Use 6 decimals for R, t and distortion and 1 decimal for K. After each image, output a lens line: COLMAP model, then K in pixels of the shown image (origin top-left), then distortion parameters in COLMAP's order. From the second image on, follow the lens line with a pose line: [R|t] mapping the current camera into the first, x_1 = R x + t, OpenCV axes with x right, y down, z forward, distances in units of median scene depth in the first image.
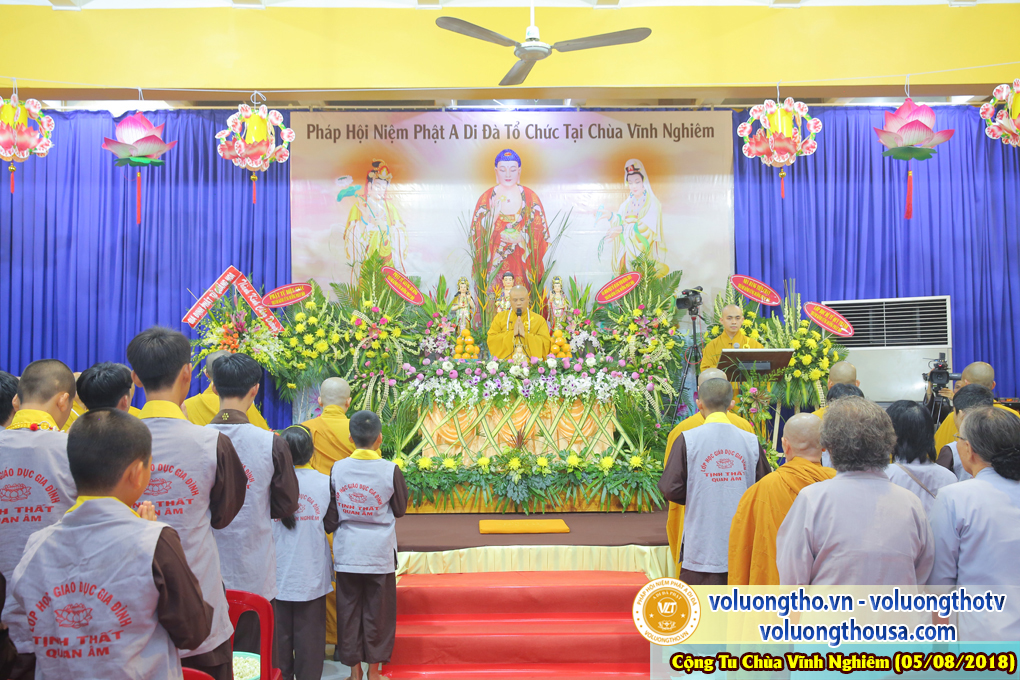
lens RADIAL K [[960.6, 0, 514.9], [0, 960.6, 341.9], [0, 0, 1]] dist [0.002958, 0.000000]
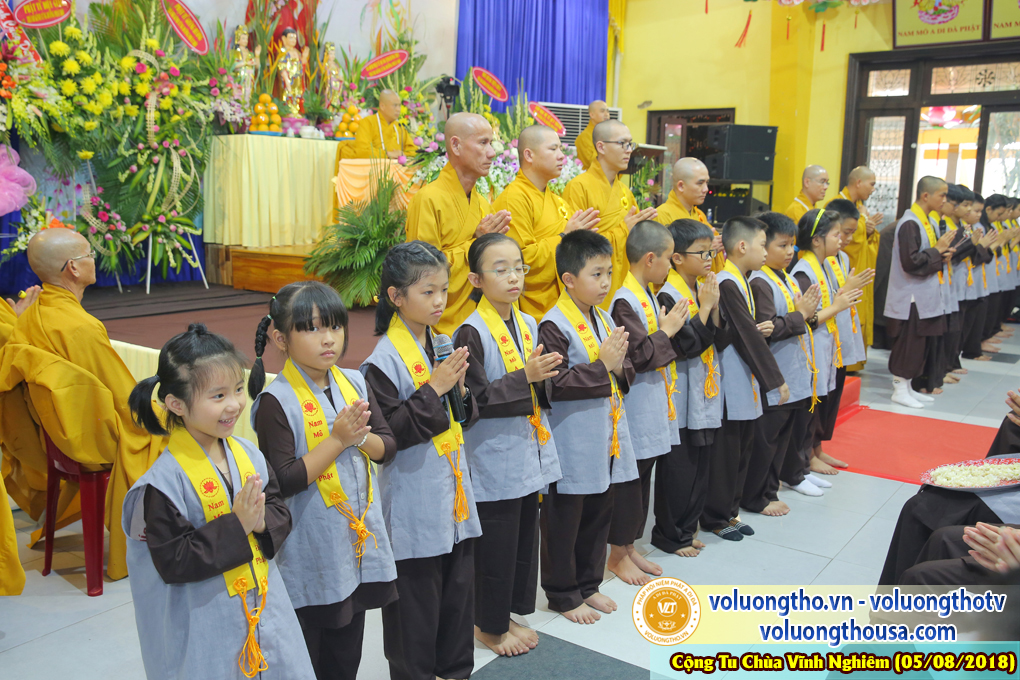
lens RADIAL K [[895.9, 0, 502.6], [0, 895.9, 335.2], [0, 0, 1]] dist [-0.030595, 0.052459]
pose [[0.611686, -0.106357, 0.783918, -0.538262], [-0.063932, 0.981034, 0.182986, 0.035481], [-0.788513, -0.162048, 0.593286, 0.360651]]
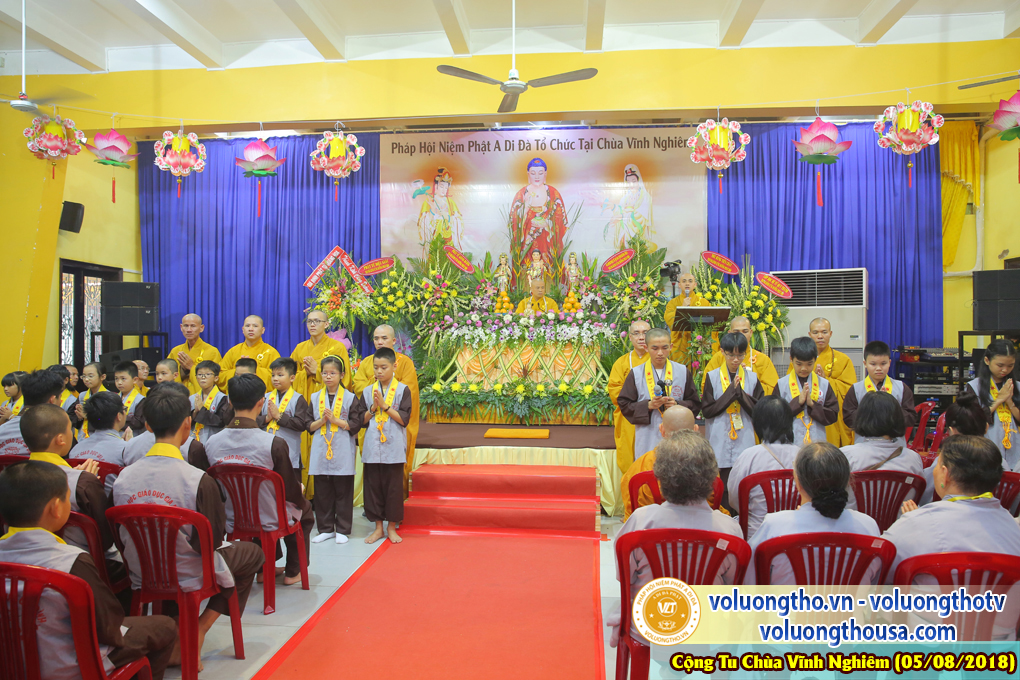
lens RADIAL K [[719.0, 0, 515.3], [0, 719.0, 339.1], [0, 0, 1]] dist [-0.076110, 0.006501]
pose [[0.993997, 0.010484, -0.108901, 0.076587], [-0.004828, 0.998632, 0.052070, 0.001403], [0.109298, -0.051231, 0.992688, -0.014343]]
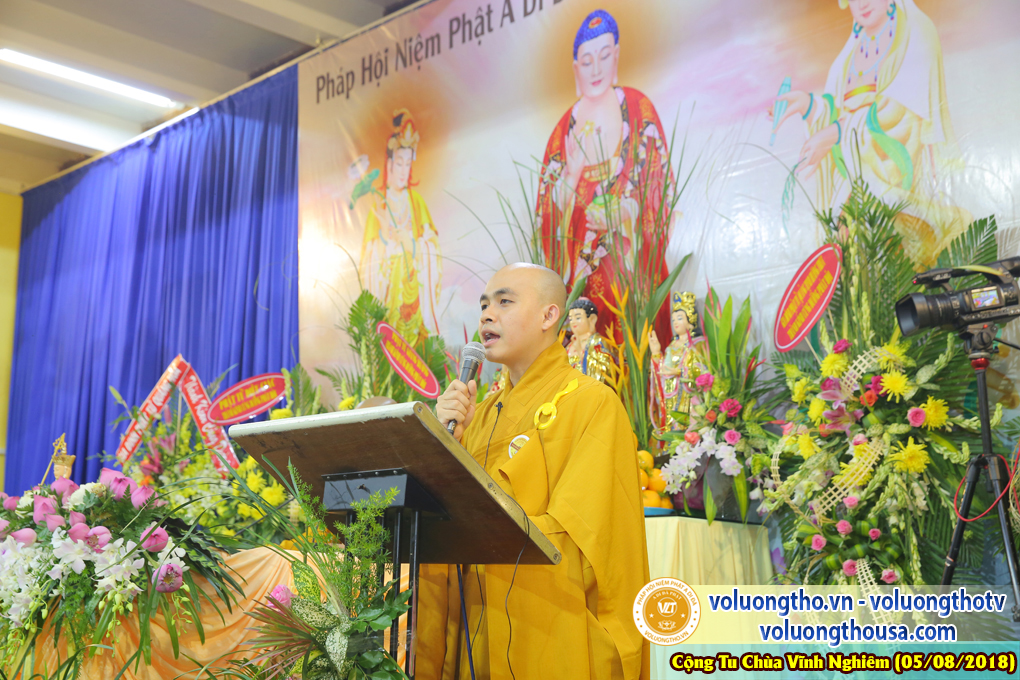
lens RADIAL K [[1337.7, 0, 509.3], [0, 1337.7, 347.6], [0, 0, 1]] dist [0.084264, 0.000000]
pose [[0.657912, -0.111893, -0.744736, 0.398841], [0.006158, 0.989667, -0.143253, 0.028675], [0.753069, 0.089662, 0.651803, 0.622536]]
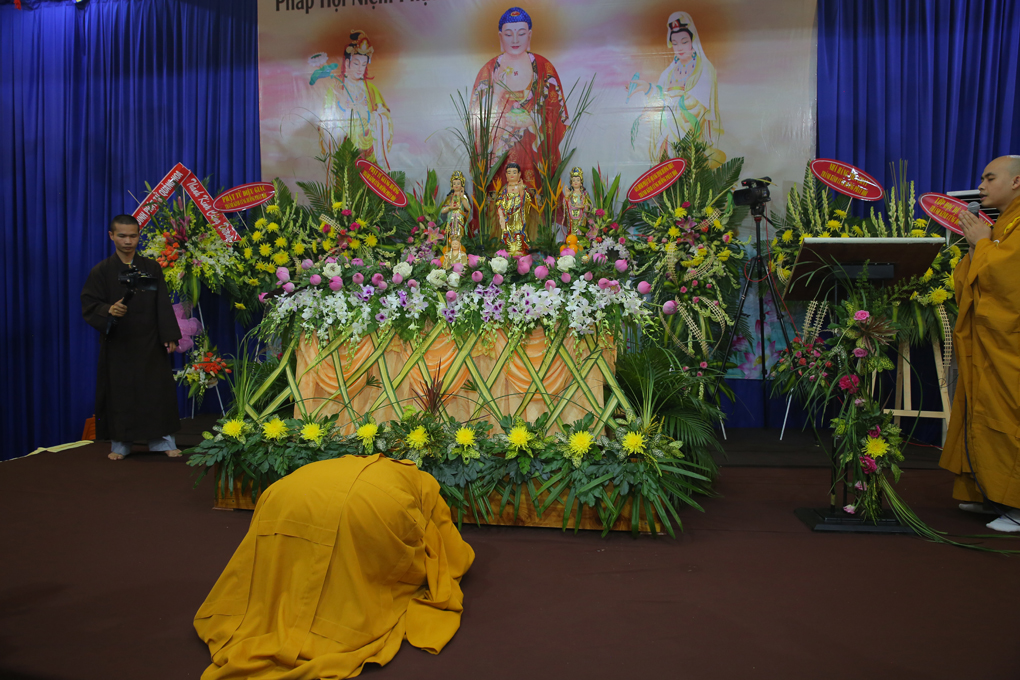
lens RADIAL K [[689.8, 0, 511.1], [0, 689.8, 339.1], [0, 0, 1]] dist [-0.094982, 0.051555]
pose [[0.985016, 0.017199, -0.171601, 0.091238], [-0.003577, 0.996838, 0.079375, 0.025951], [0.172423, -0.077572, 0.981964, 0.450853]]
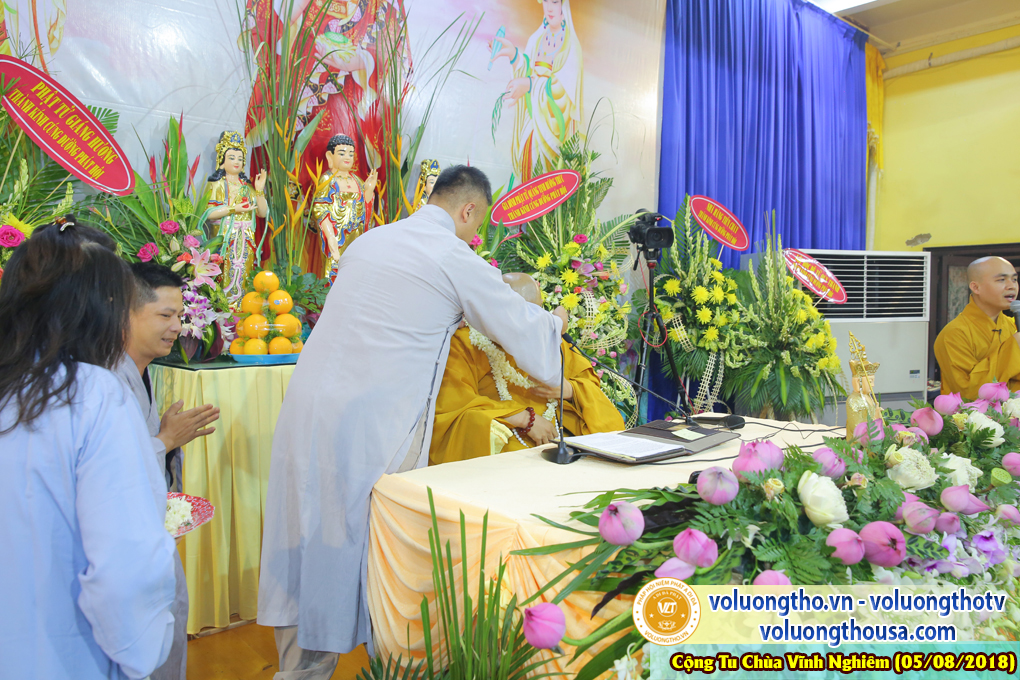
lens RADIAL K [[758.2, 0, 508.2], [0, 758.2, 339.5], [0, 0, 1]] dist [-0.072121, 0.043823]
pose [[0.758497, -0.025297, 0.651185, -0.169751], [-0.035408, 0.996170, 0.079942, -0.013473], [-0.650713, -0.083693, 0.754697, 0.713875]]
